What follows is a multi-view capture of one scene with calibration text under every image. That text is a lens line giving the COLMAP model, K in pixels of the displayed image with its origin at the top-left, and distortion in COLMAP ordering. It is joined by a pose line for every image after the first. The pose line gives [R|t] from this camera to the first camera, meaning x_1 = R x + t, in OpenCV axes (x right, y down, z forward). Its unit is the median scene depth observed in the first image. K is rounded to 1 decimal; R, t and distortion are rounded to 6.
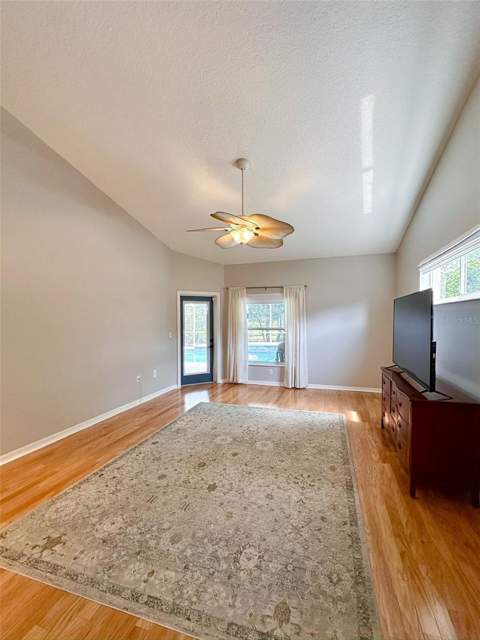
lens RADIAL K [[263.3, 0, 239.4], [0, 263.3, 321.6], [0, 0, 1]] dist [0.001107, -0.000435]
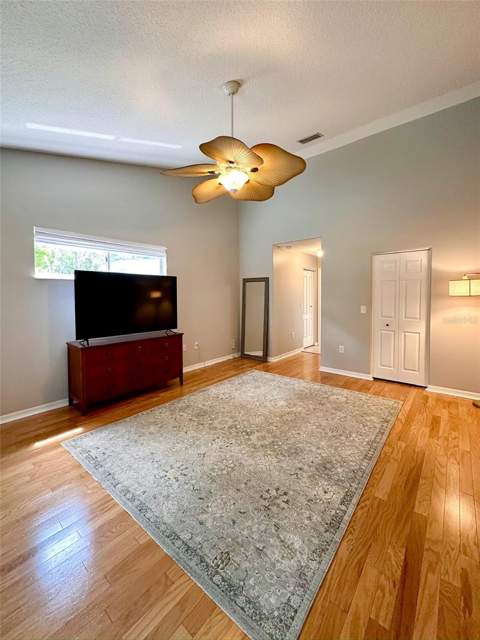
lens RADIAL K [[263.3, 0, 240.3], [0, 263.3, 313.8], [0, 0, 1]] dist [0.001107, -0.000435]
pose [[-0.940828, -0.010321, 0.338727, -0.275787], [0.016265, 0.997009, 0.075555, -0.000236], [-0.338493, 0.076594, -0.937846, 1.779962]]
